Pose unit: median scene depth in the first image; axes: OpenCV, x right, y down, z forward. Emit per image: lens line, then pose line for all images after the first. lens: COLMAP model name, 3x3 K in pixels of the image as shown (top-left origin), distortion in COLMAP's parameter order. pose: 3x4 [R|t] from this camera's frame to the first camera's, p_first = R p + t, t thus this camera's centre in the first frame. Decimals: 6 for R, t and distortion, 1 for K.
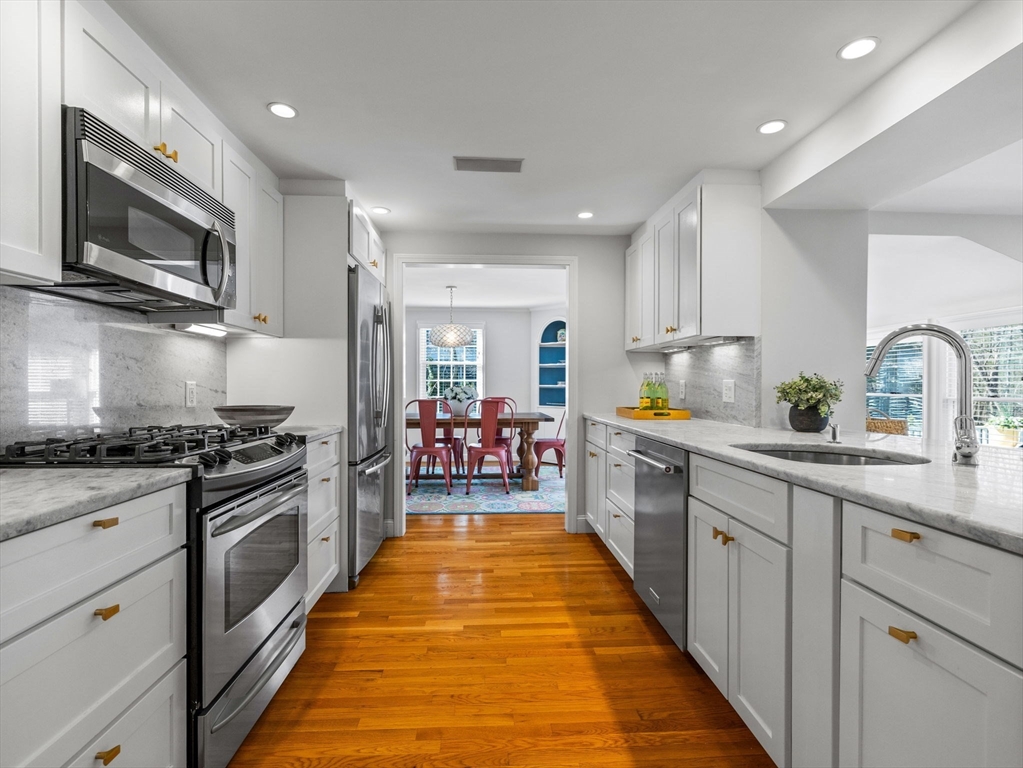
lens RADIAL K [[489.5, 0, 507.4], [0, 489.5, 389.0], [0, 0, 1]] dist [-0.002255, 0.000549]
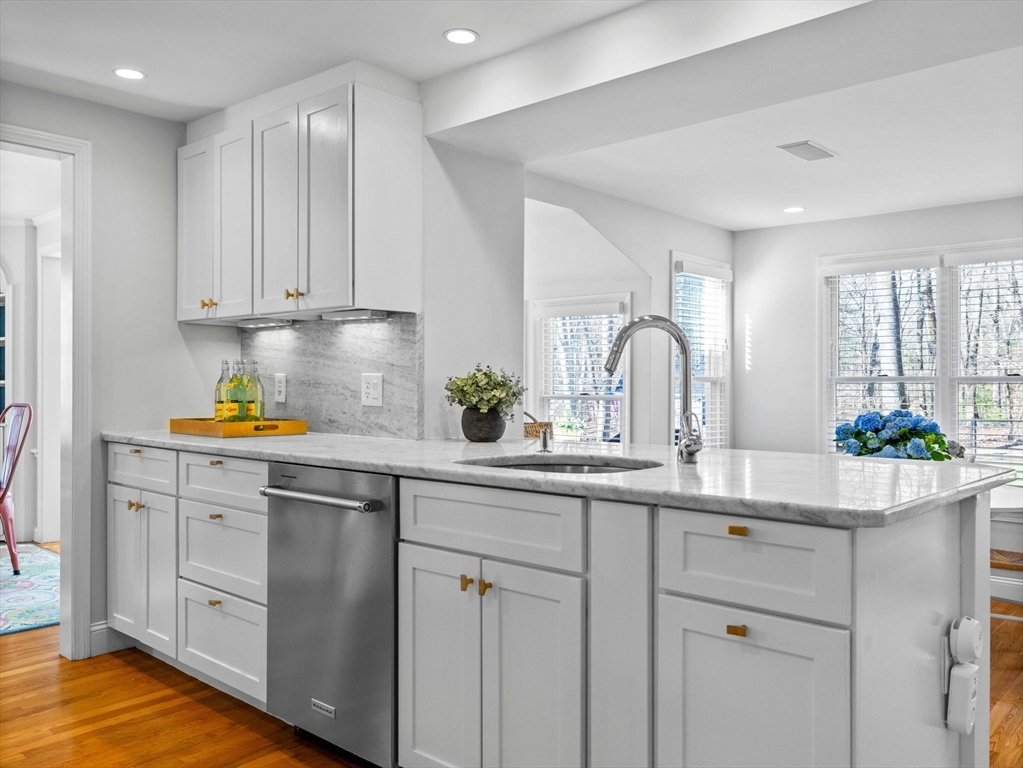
lens RADIAL K [[825.5, 0, 517.1], [0, 825.5, 381.4], [0, 0, 1]] dist [-0.012056, 0.005045]
pose [[0.704165, 0.000210, 0.710037, -0.239885], [0.005037, 0.999973, -0.005292, -0.000038], [-0.710019, 0.007303, 0.704145, 0.043896]]
